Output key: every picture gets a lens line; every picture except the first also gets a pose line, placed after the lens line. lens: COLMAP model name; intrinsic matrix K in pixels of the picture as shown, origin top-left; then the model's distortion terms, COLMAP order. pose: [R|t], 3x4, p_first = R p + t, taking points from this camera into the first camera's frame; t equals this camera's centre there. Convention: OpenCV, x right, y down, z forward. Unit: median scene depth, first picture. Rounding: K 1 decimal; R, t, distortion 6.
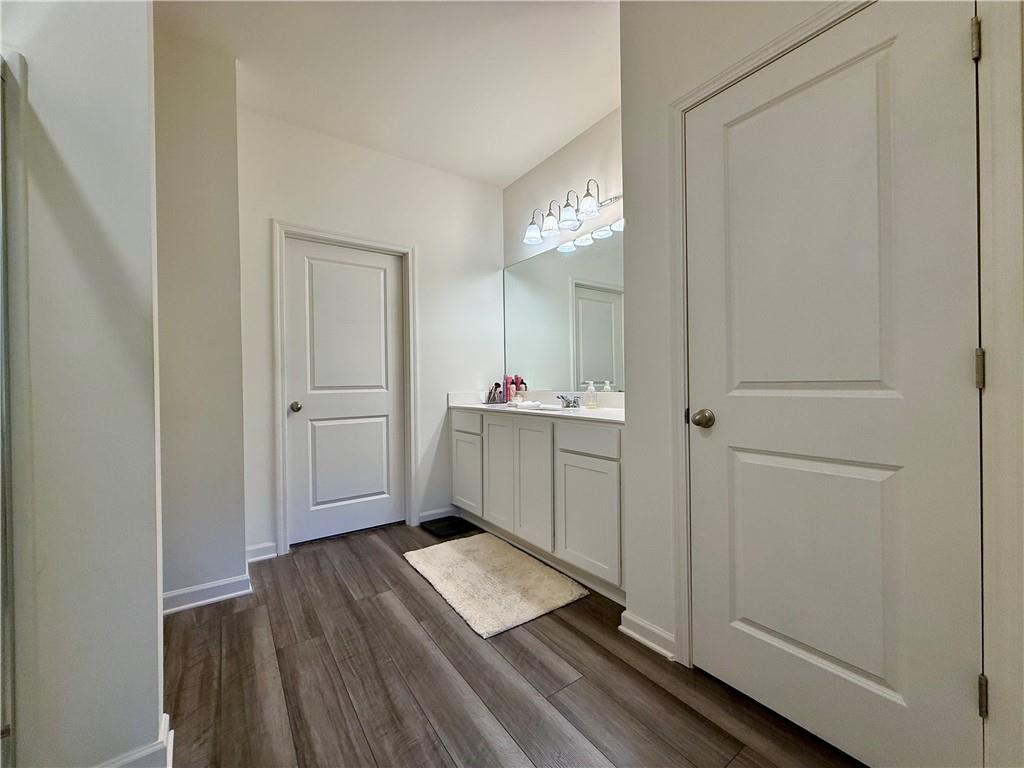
lens RADIAL K [[408.6, 0, 512.8], [0, 408.6, 385.2], [0, 0, 1]] dist [0.011939, 0.000189]
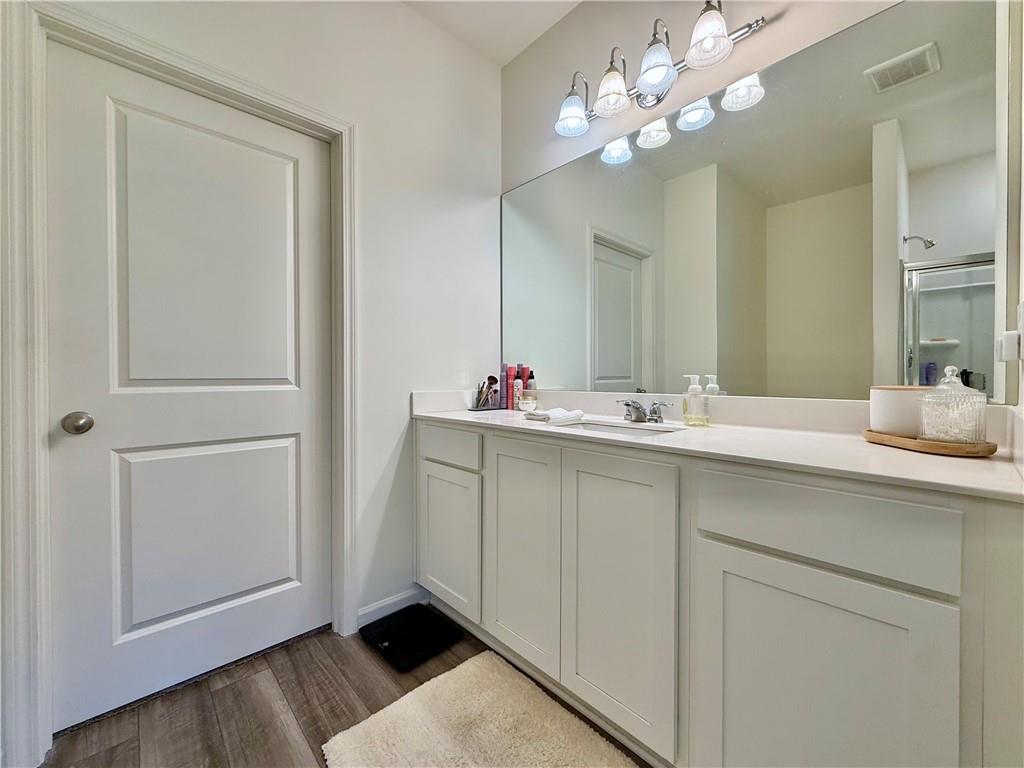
lens RADIAL K [[409.3, 0, 511.0], [0, 409.3, 382.9], [0, 0, 1]] dist [0.001631, 0.000129]
pose [[0.990716, 0.010608, 0.135532, -0.102808], [-0.011491, 0.999918, 0.005737, 0.000530], [-0.135460, -0.007241, 0.990756, 0.427328]]
